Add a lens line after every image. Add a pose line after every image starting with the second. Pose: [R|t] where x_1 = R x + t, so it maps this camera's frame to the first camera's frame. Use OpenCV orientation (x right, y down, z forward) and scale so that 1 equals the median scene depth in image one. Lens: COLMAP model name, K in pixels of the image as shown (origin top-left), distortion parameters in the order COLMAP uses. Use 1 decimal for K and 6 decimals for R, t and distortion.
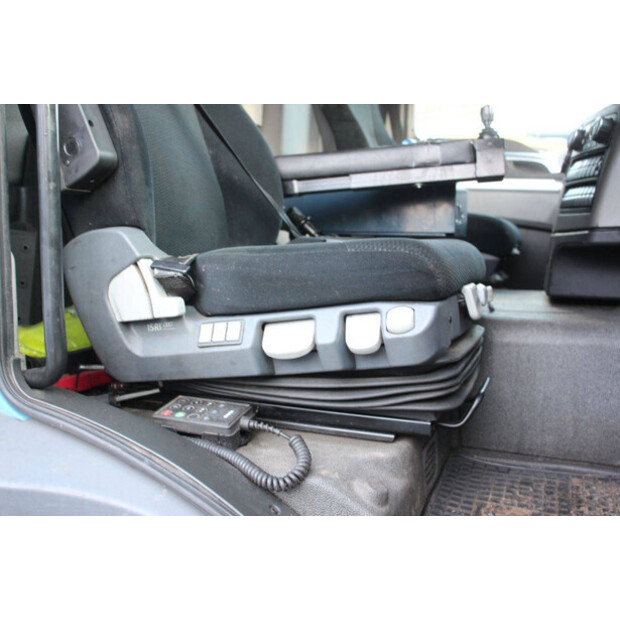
lens RADIAL K [[632.7, 0, 307.5], [0, 632.7, 304.4], [0, 0, 1]] dist [-0.056367, 0.000000]
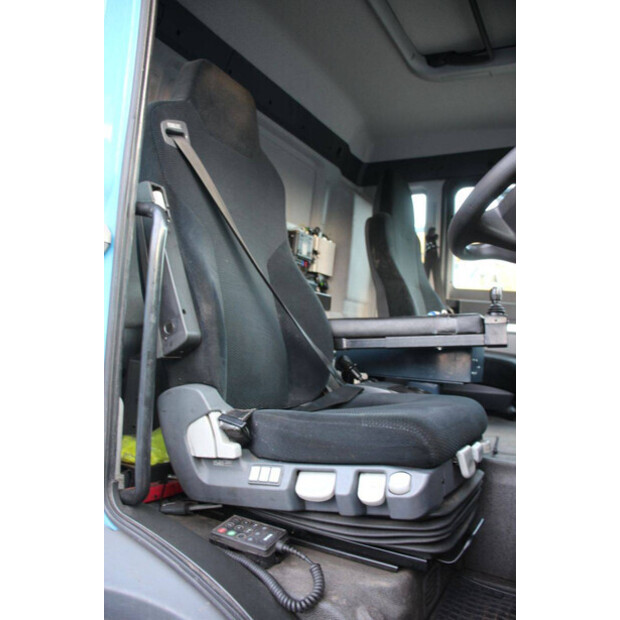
lens RADIAL K [[505.6, 0, 308.7], [0, 505.6, 311.2], [0, 0, 1]] dist [-0.154023, 0.118331]
pose [[0.989891, 0.042327, -0.135365, 0.073791], [-0.064477, 0.984402, -0.163691, -0.121924], [0.126325, 0.170764, 0.977180, -0.047362]]
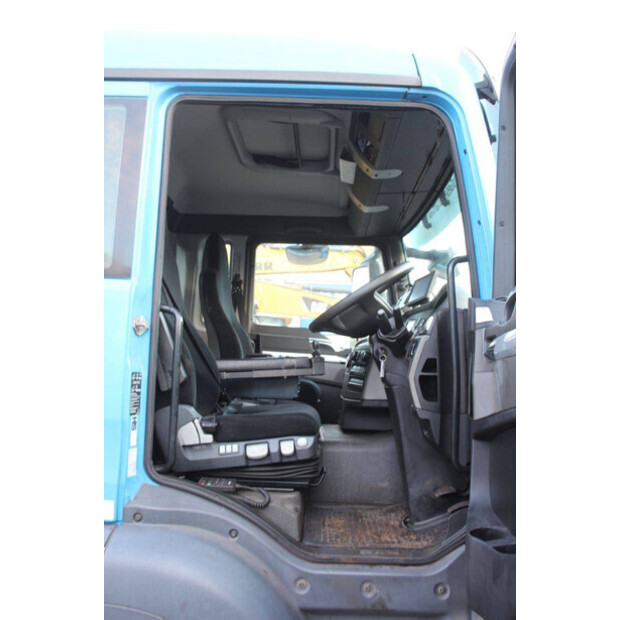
lens RADIAL K [[575.5, 0, 307.6], [0, 575.5, 311.9], [0, 0, 1]] dist [-0.068379, 0.000000]
pose [[0.940193, 0.054419, 0.336268, -0.623044], [0.013319, 0.980529, -0.195921, -0.038075], [-0.340382, 0.188683, 0.921162, -1.266038]]
